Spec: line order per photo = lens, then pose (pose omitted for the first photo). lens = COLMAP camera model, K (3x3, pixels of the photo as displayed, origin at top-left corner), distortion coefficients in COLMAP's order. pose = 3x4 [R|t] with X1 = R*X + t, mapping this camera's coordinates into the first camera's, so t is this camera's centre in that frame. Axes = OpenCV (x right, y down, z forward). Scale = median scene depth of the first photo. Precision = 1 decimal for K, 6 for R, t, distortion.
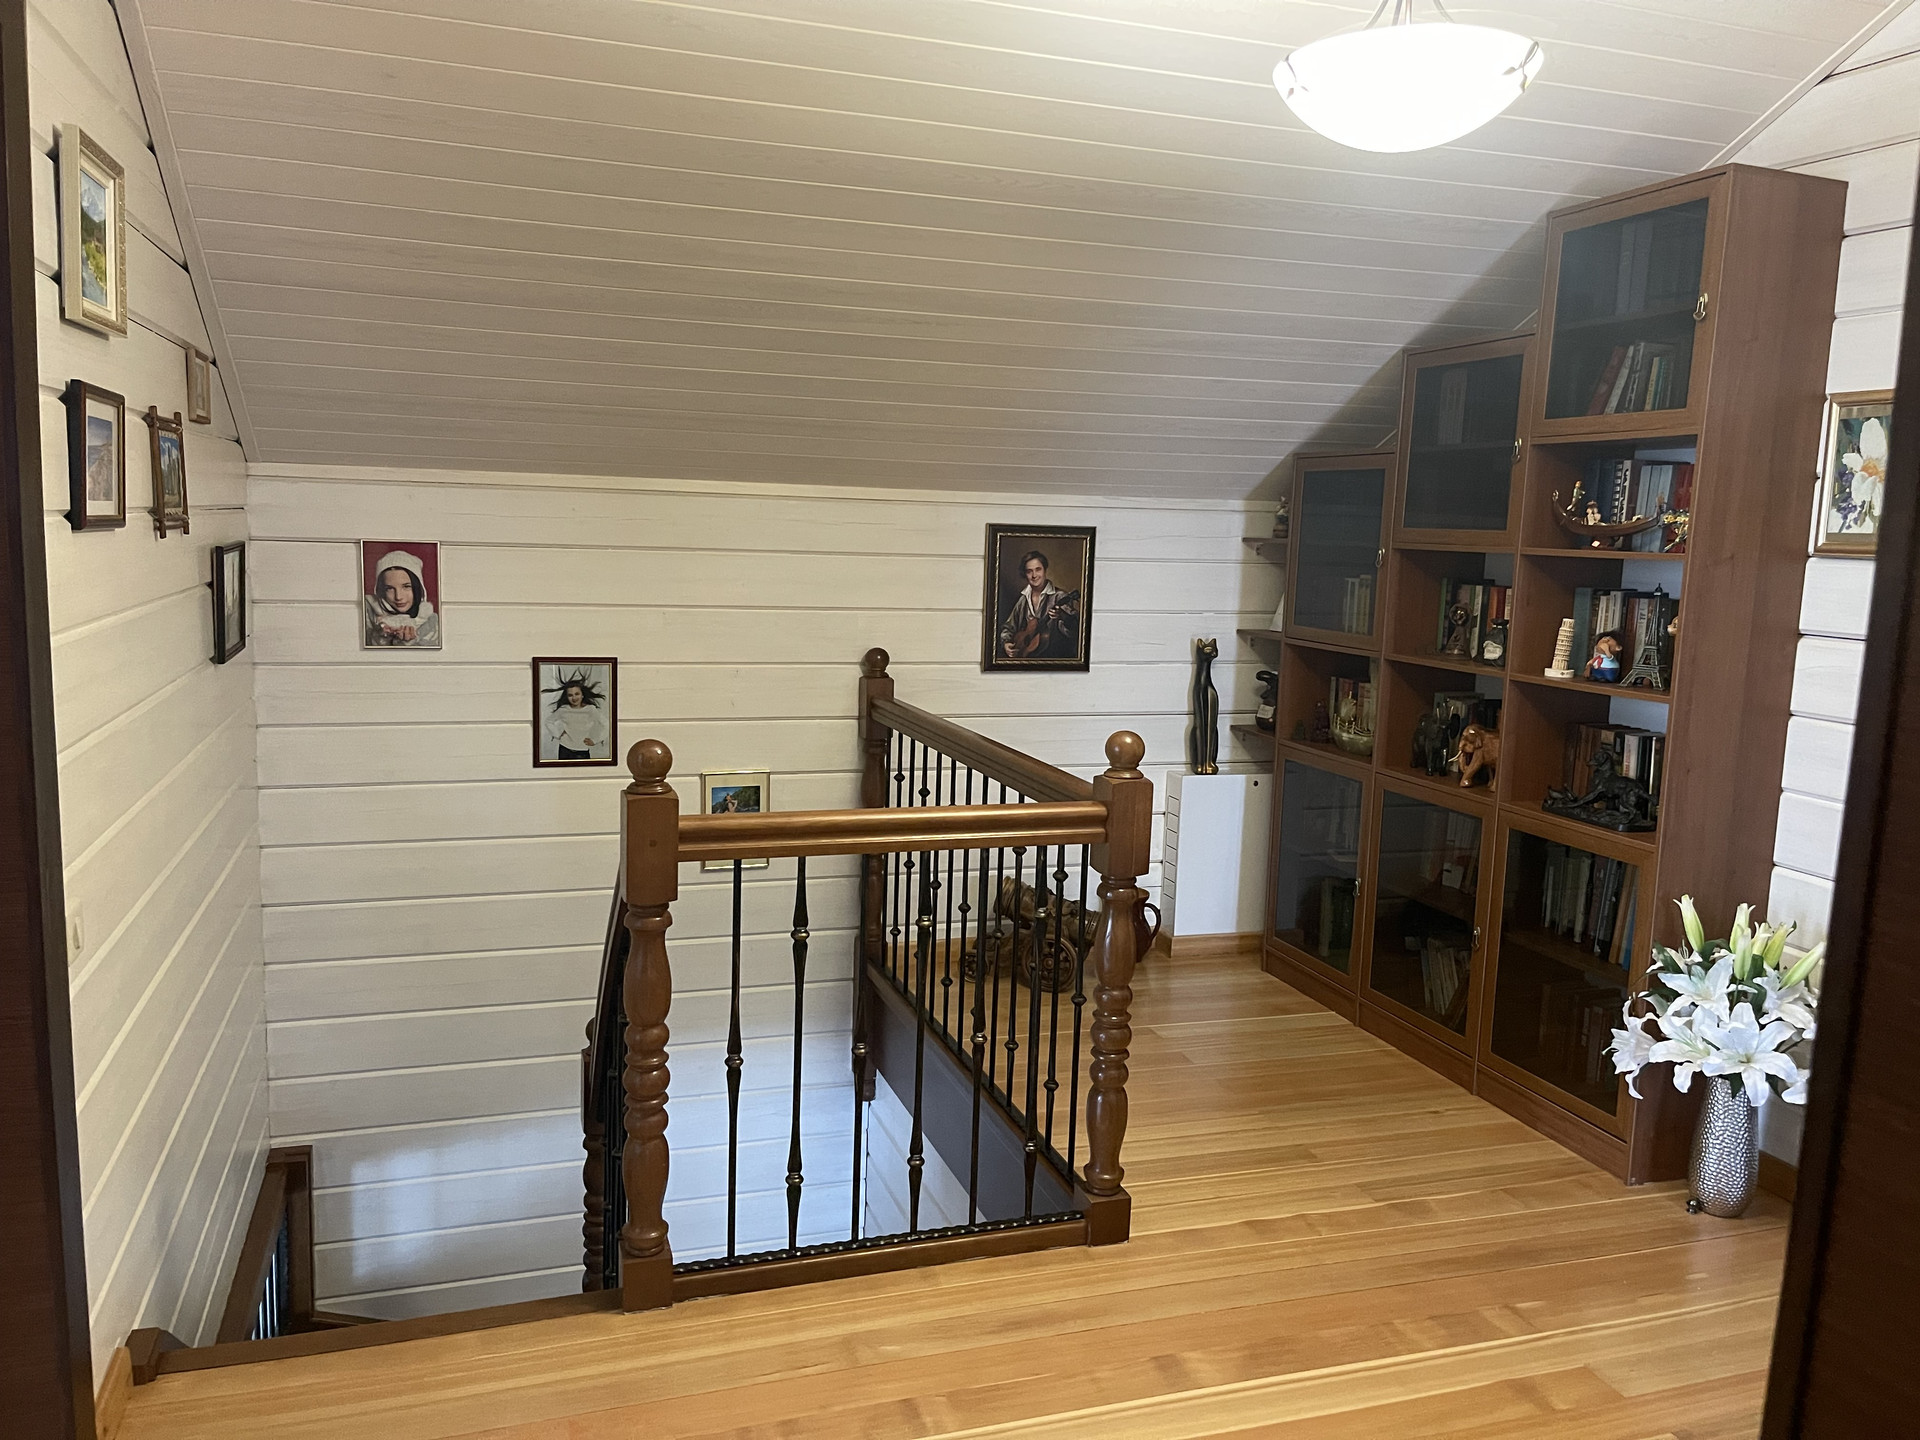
lens RADIAL K [[1447.2, 0, 960.5], [0, 1447.2, 717.3], [0, 0, 1]] dist [0.046583, -0.058504]
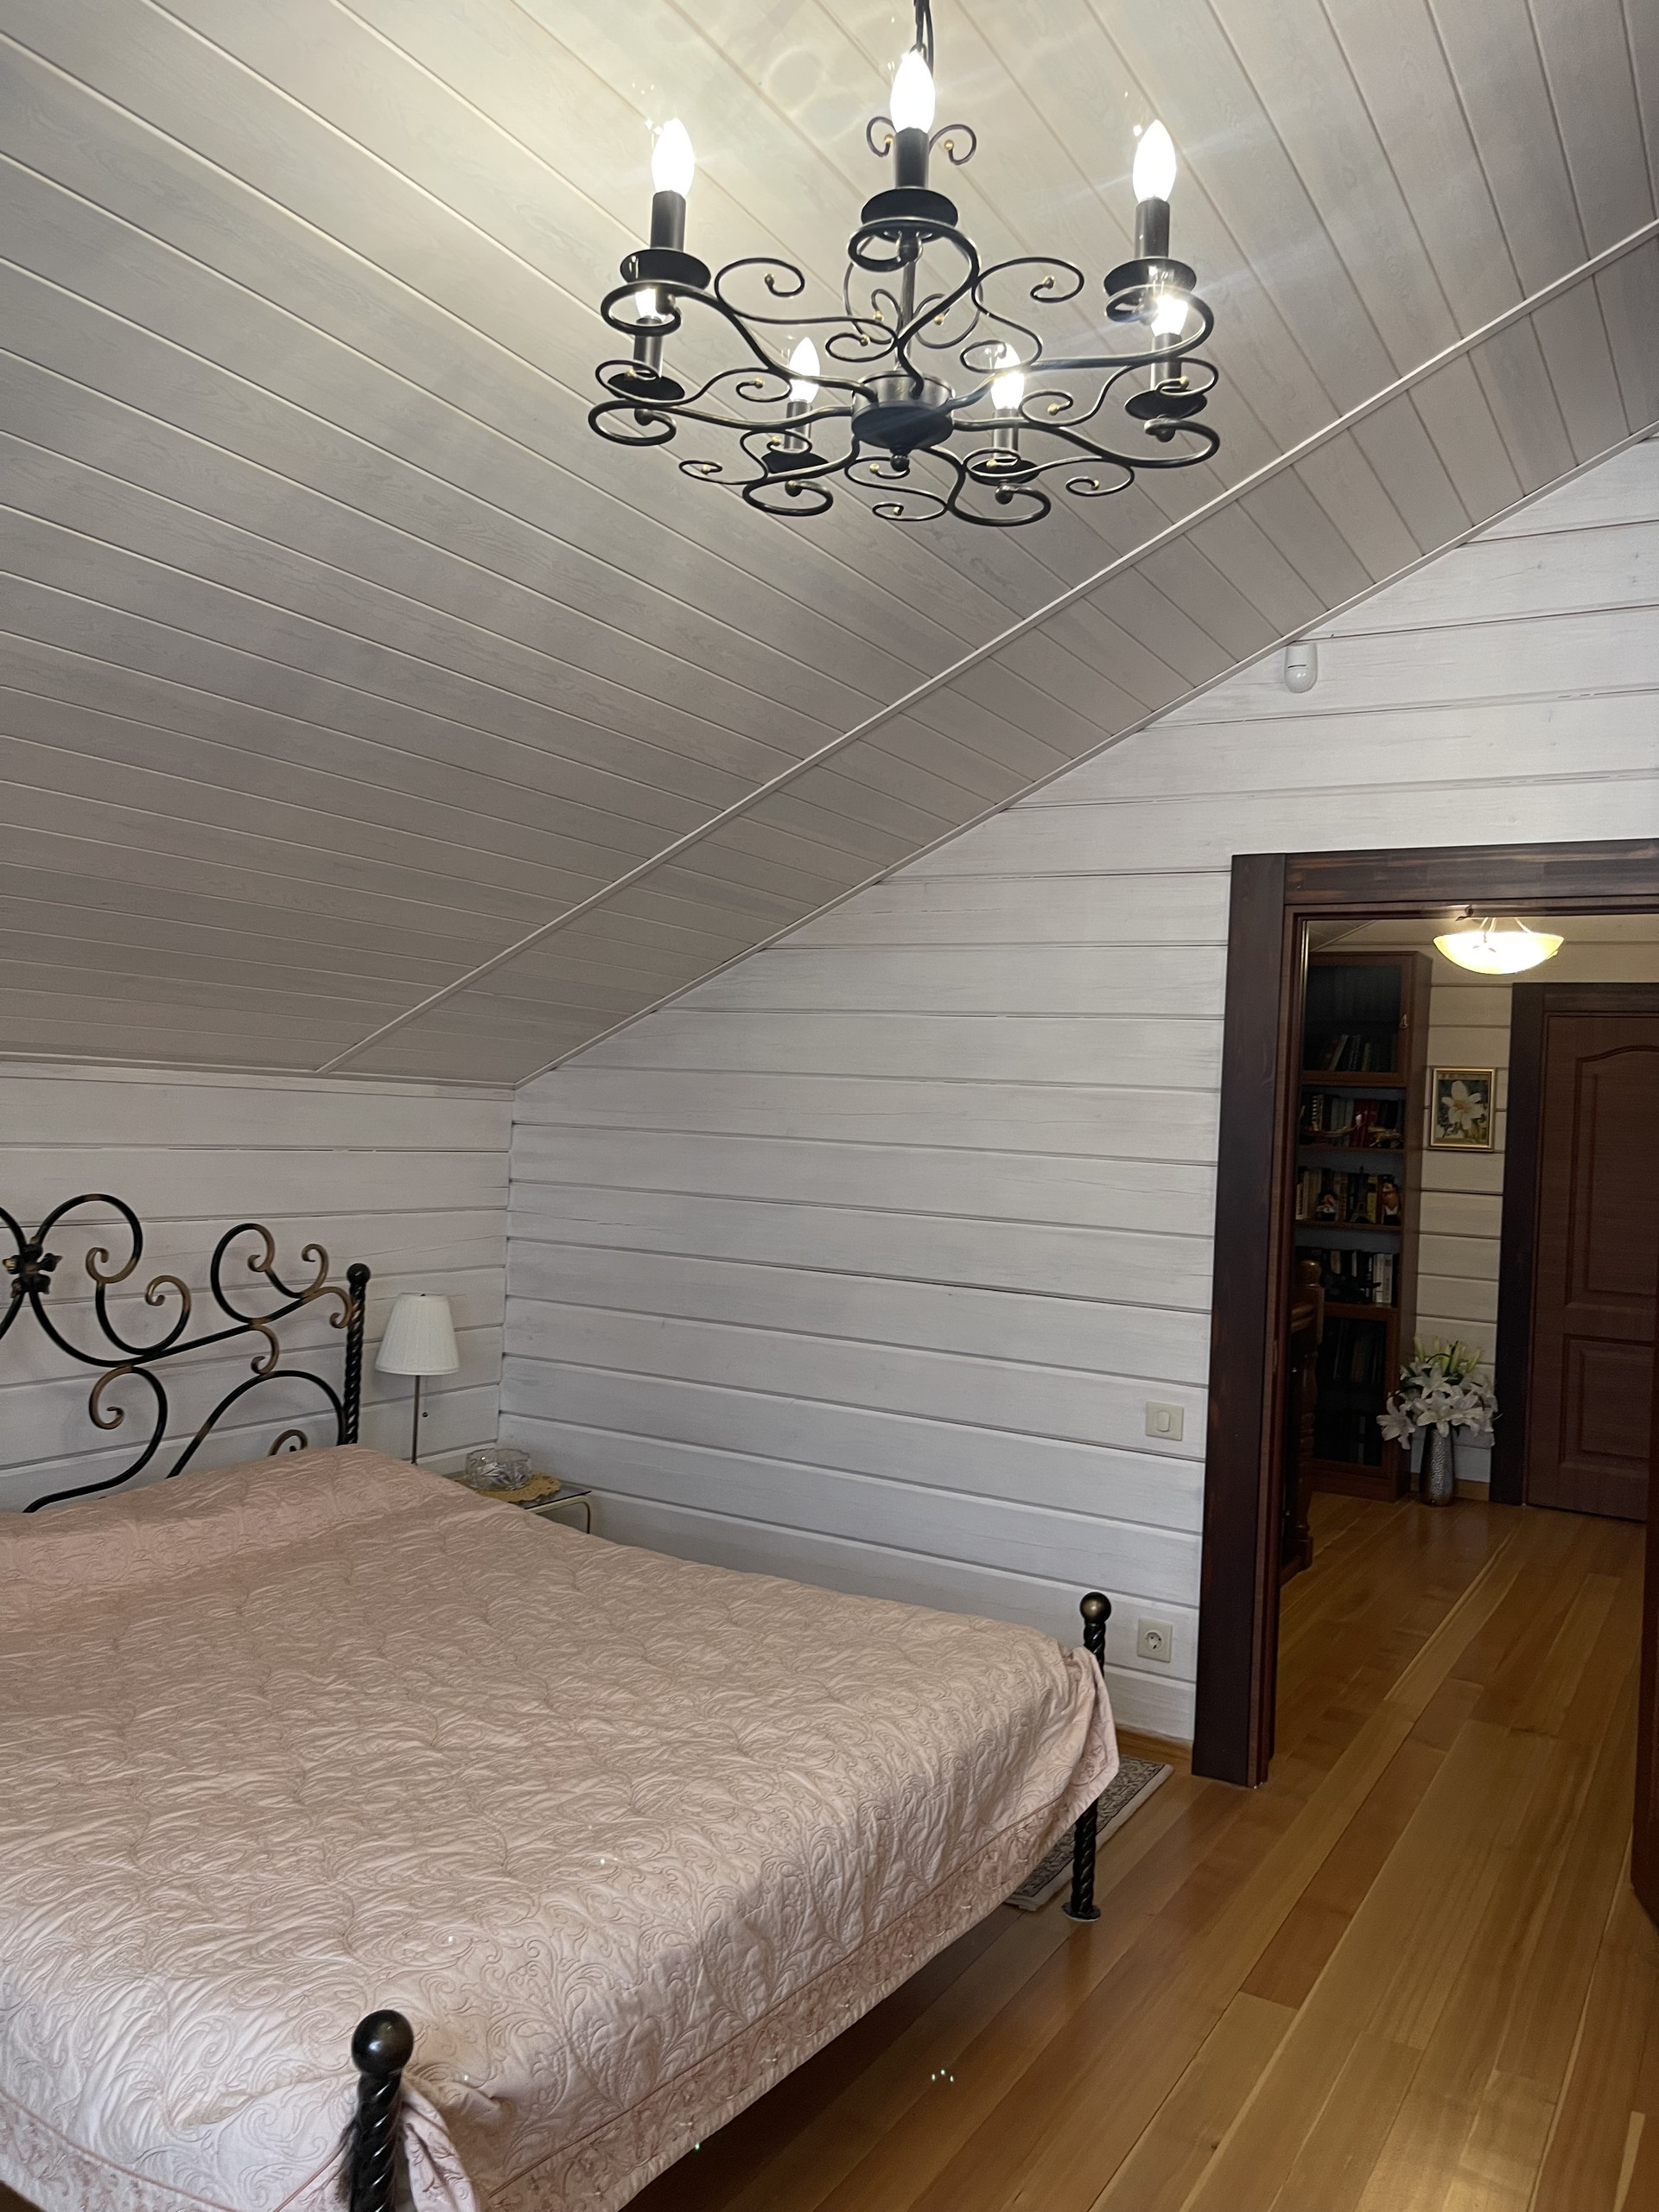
lens RADIAL K [[1667.3, 0, 825.0], [0, 1667.3, 1115.1], [0, 0, 1]] dist [0.046583, -0.058504]
pose [[0.755564, -0.011522, 0.654973, -1.480973], [0.068127, 0.995806, -0.061072, -0.076524], [-0.651522, 0.090765, 0.753180, -0.143160]]
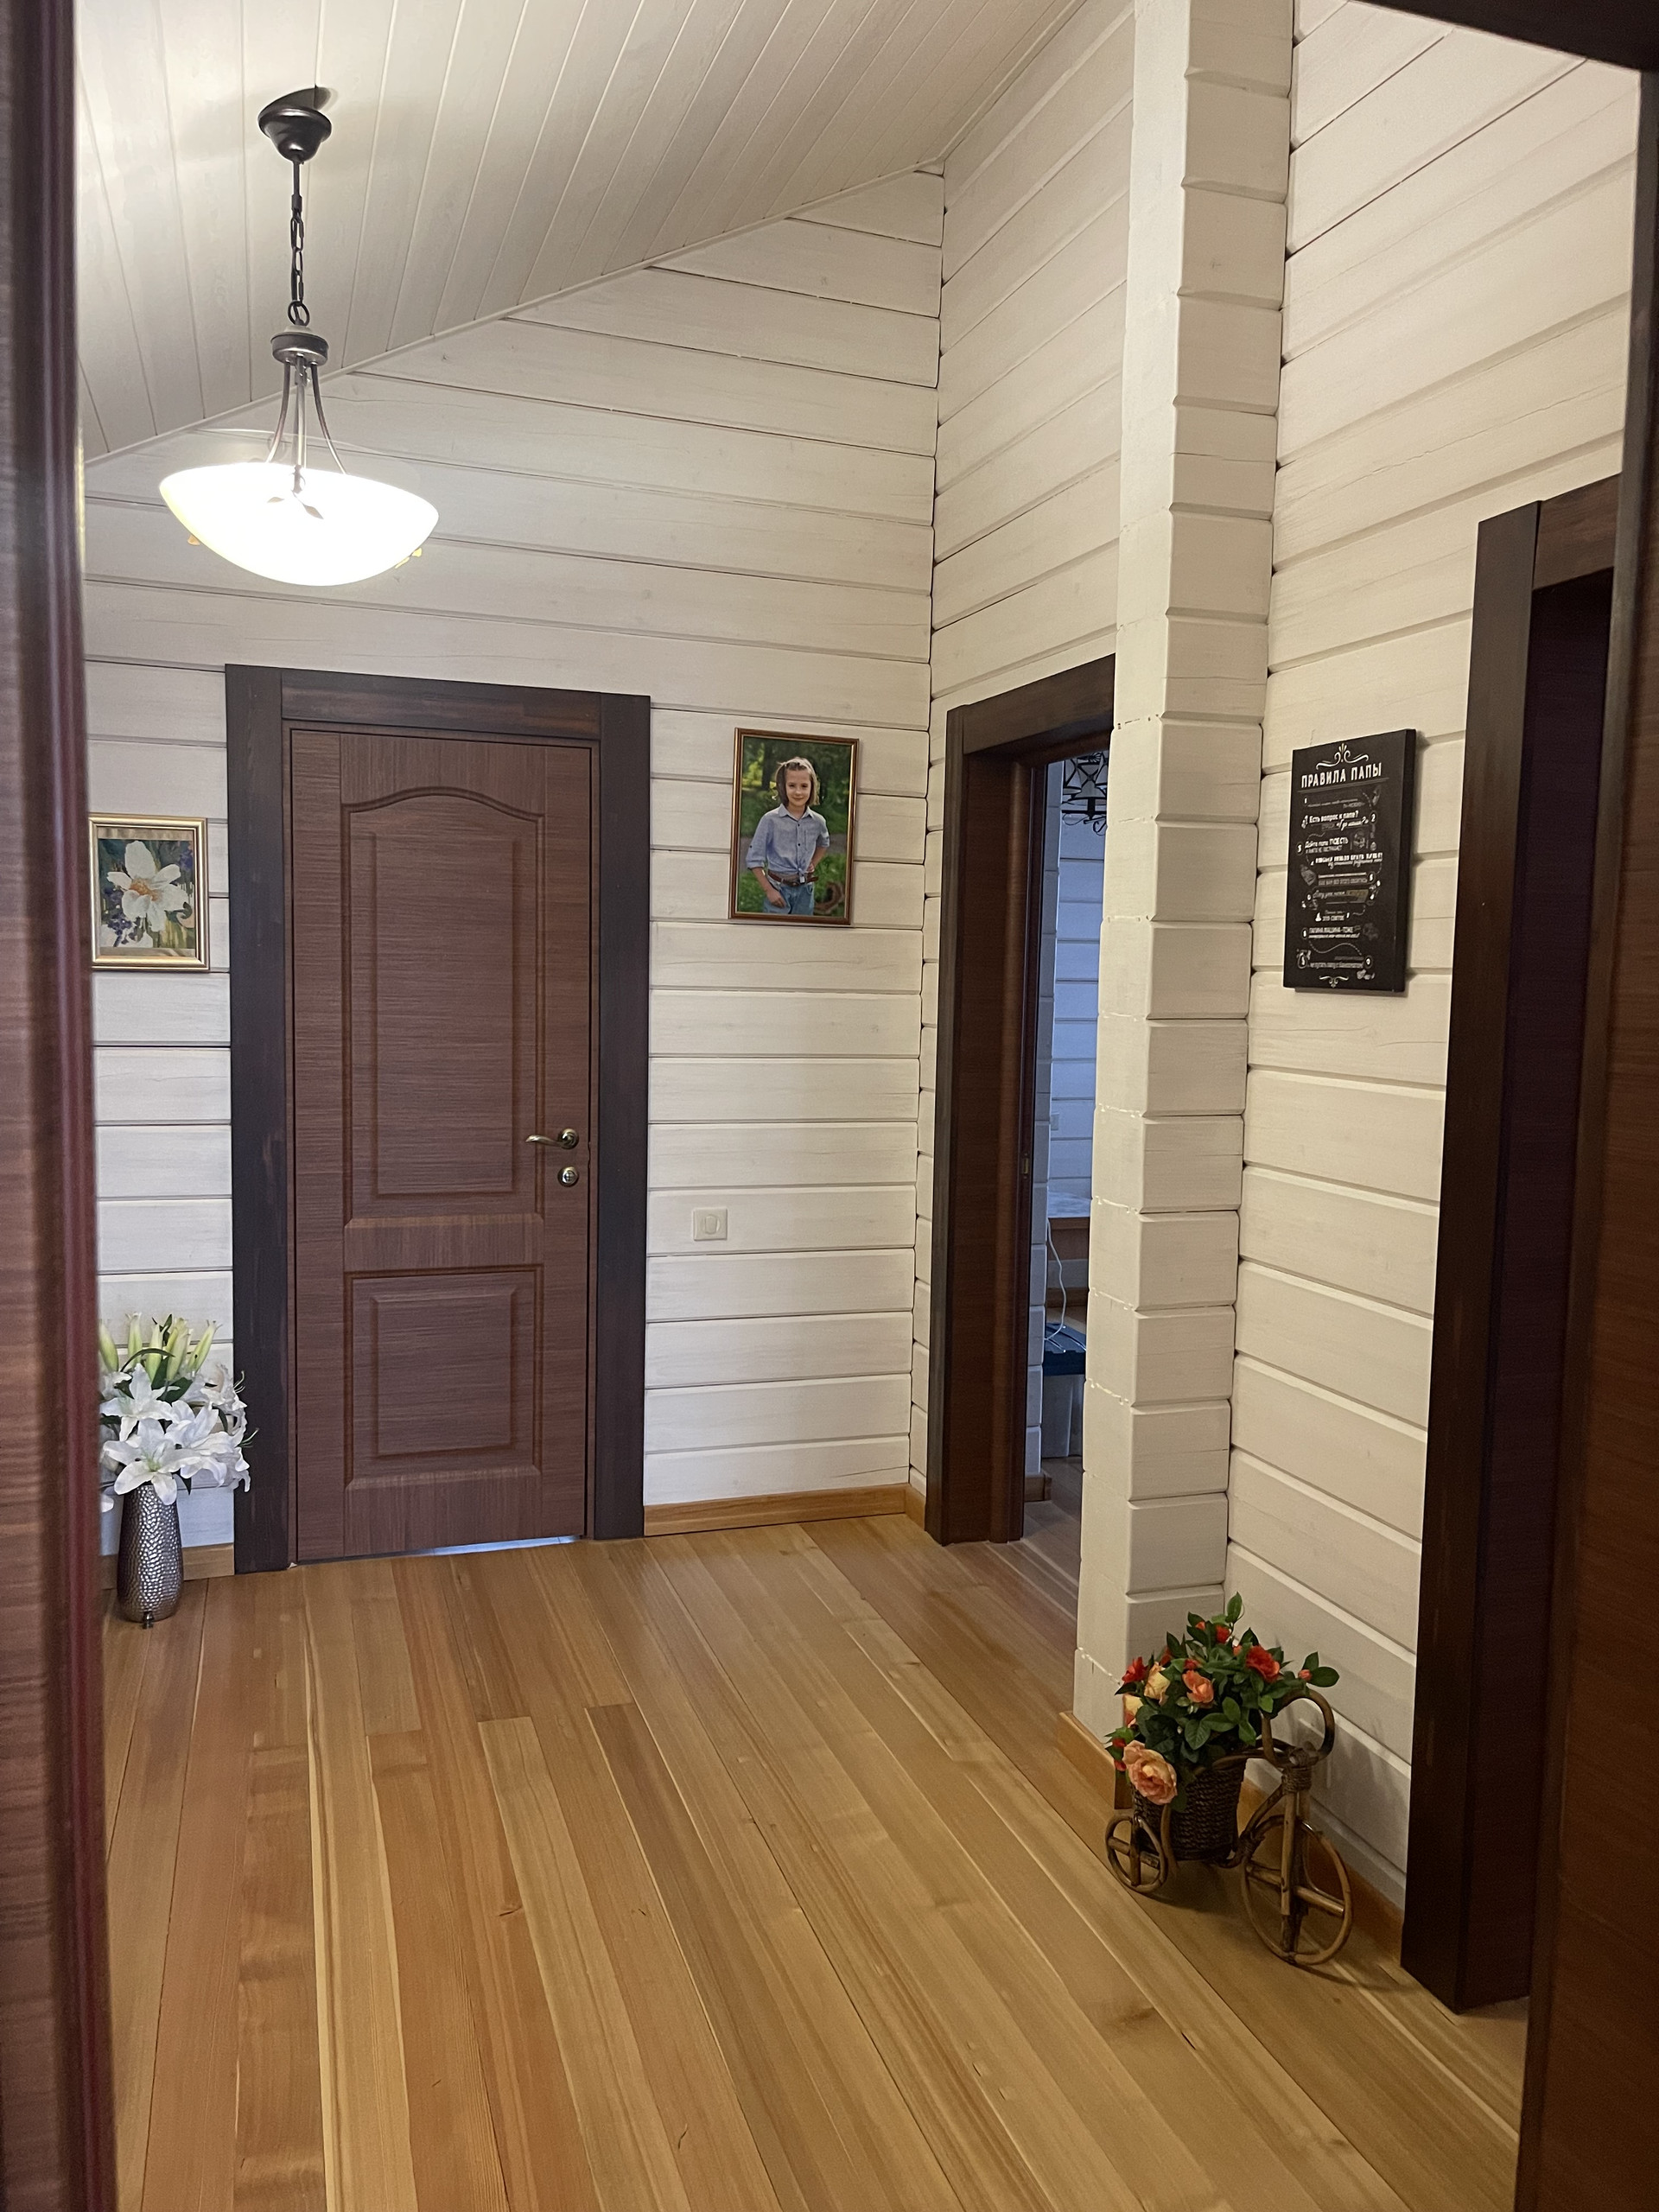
lens RADIAL K [[1667.3, 0, 833.9], [0, 1667.3, 1103.0], [0, 0, 1]] dist [0.046583, -0.058504]
pose [[0.009186, -0.122528, 0.992423, -0.607508], [0.104074, 0.987192, 0.120918, -0.108449], [-0.994527, 0.102175, 0.021821, 0.474161]]
